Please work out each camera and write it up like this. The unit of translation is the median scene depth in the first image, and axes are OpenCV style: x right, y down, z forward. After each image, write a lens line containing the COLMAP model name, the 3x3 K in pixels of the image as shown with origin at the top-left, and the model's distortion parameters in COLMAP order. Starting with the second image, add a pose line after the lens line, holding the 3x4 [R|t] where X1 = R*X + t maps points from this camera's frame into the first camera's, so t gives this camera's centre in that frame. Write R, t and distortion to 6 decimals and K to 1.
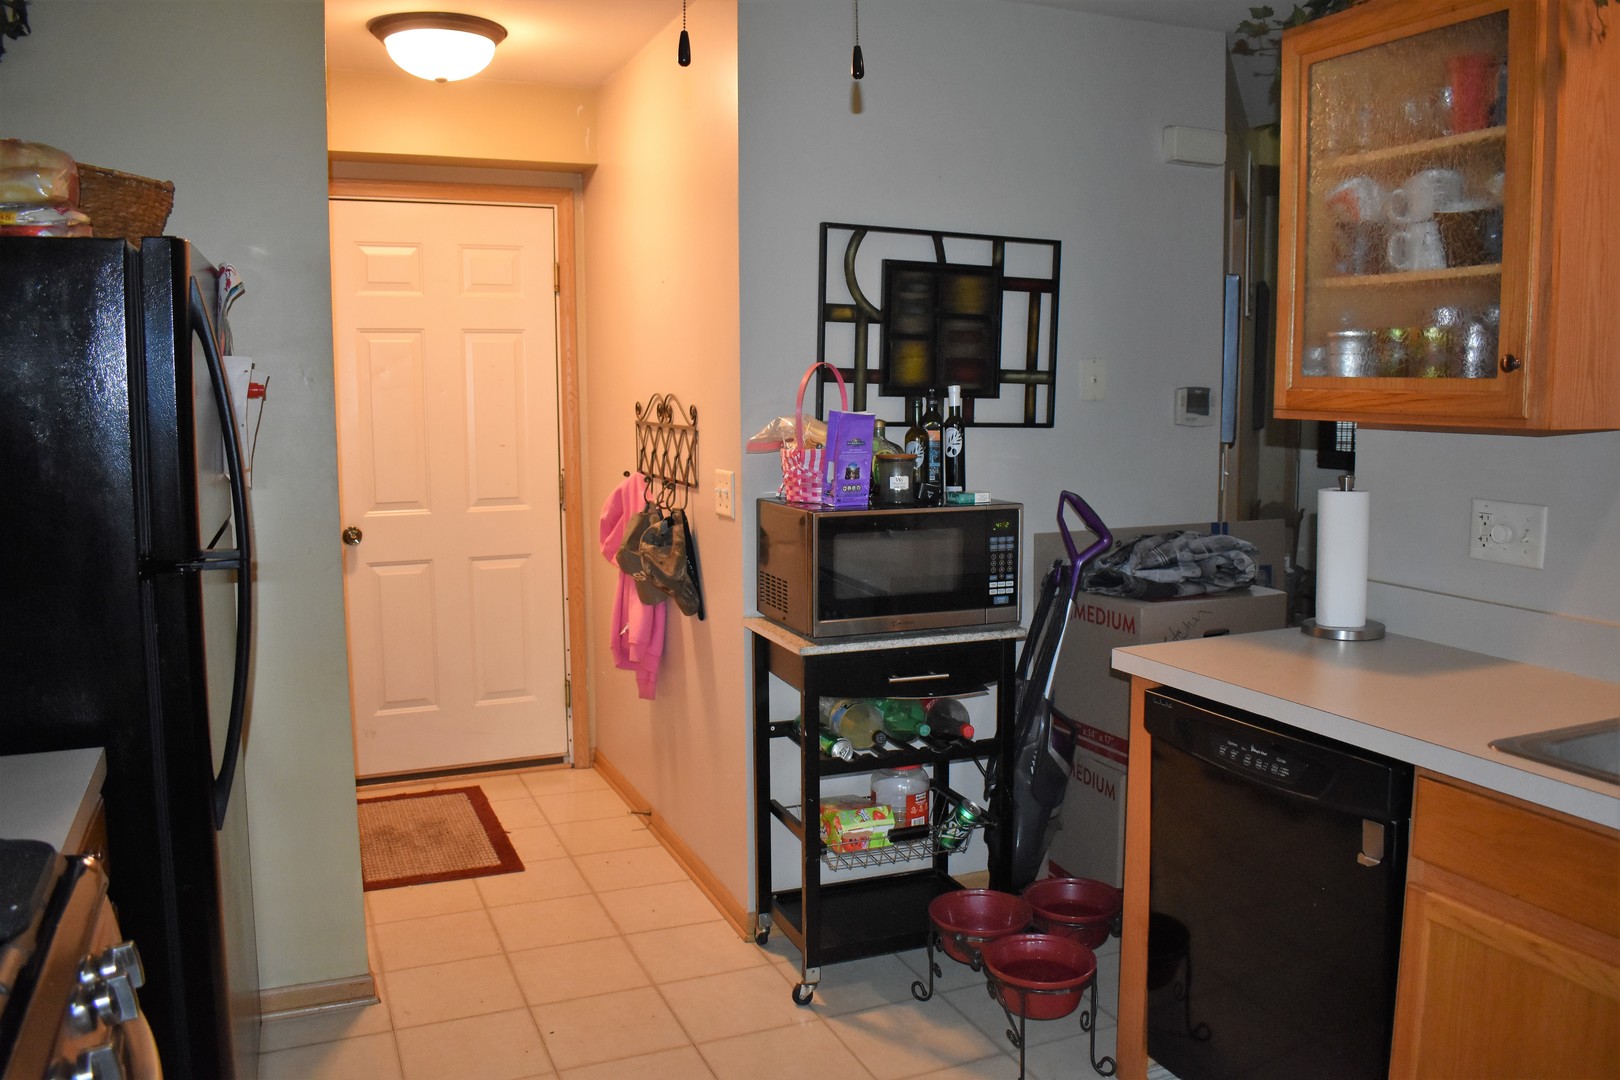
lens RADIAL K [[1263.4, 0, 810.0], [0, 1263.4, 540.0], [0, 0, 1]] dist [-0.095472, 0.001773]
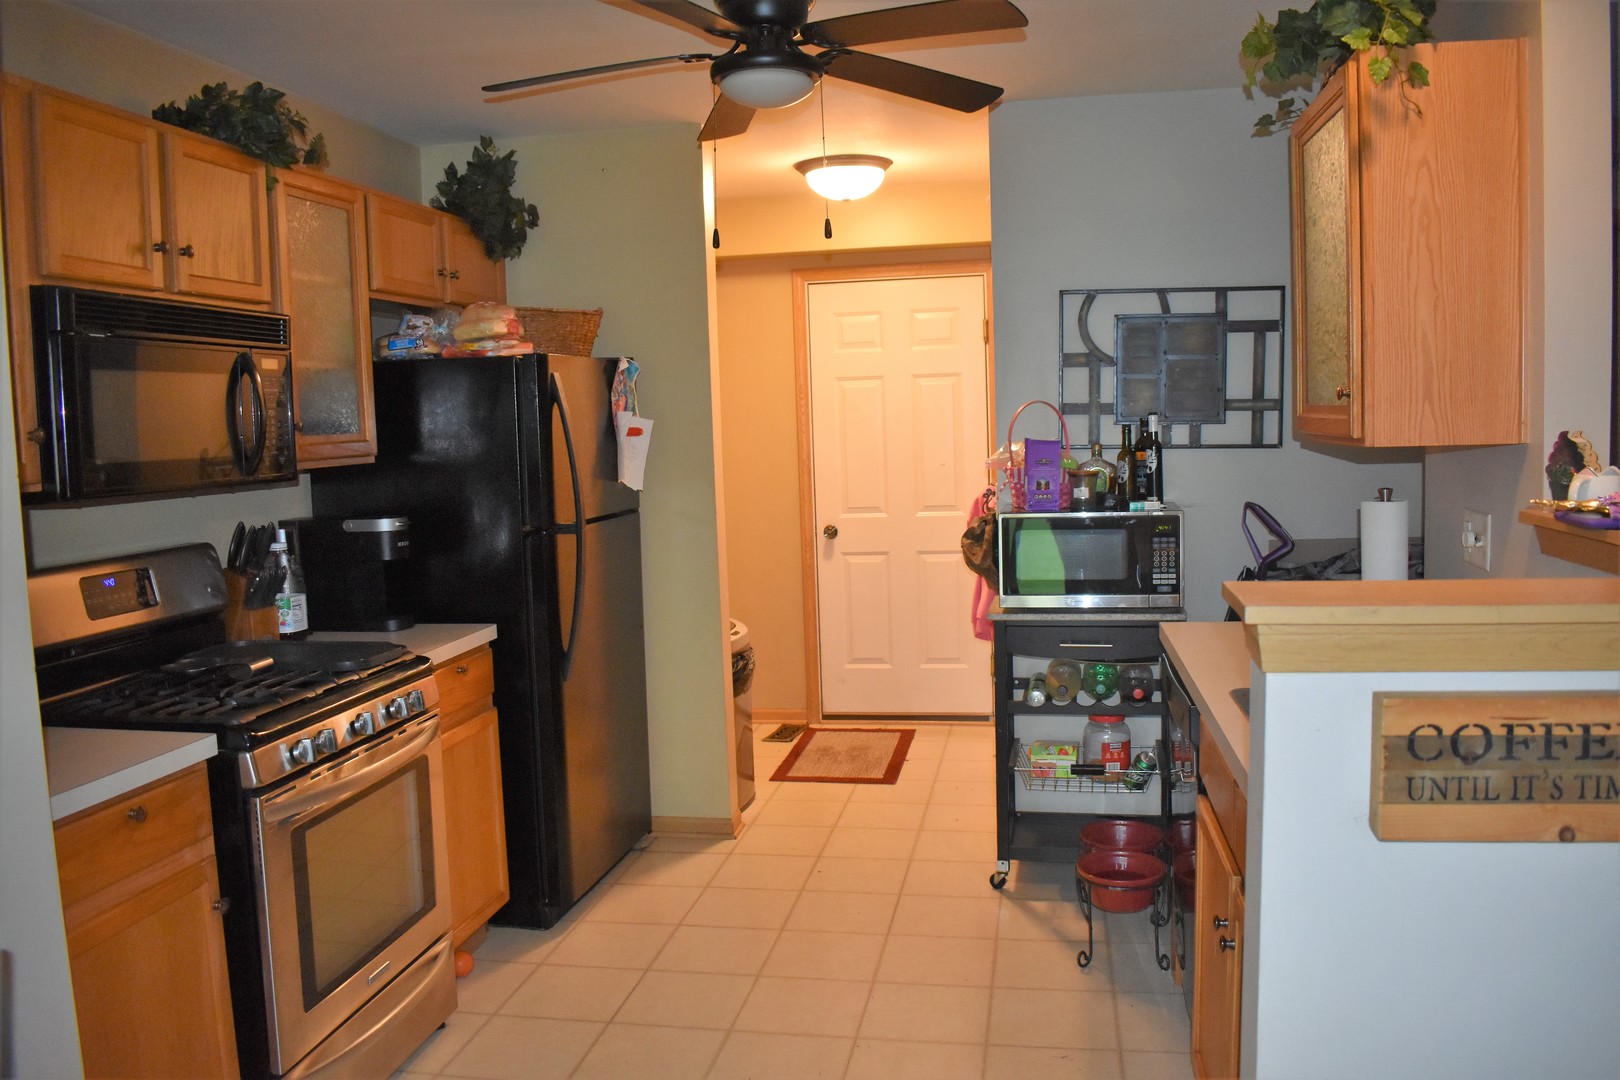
lens RADIAL K [[1263.4, 0, 810.0], [0, 1263.4, 540.0], [0, 0, 1]] dist [-0.095472, 0.001773]
pose [[0.831720, 0.027670, -0.554505, 0.505823], [-0.035948, 0.999345, -0.004051, 0.016111], [0.554030, 0.023302, 0.832170, -0.198977]]
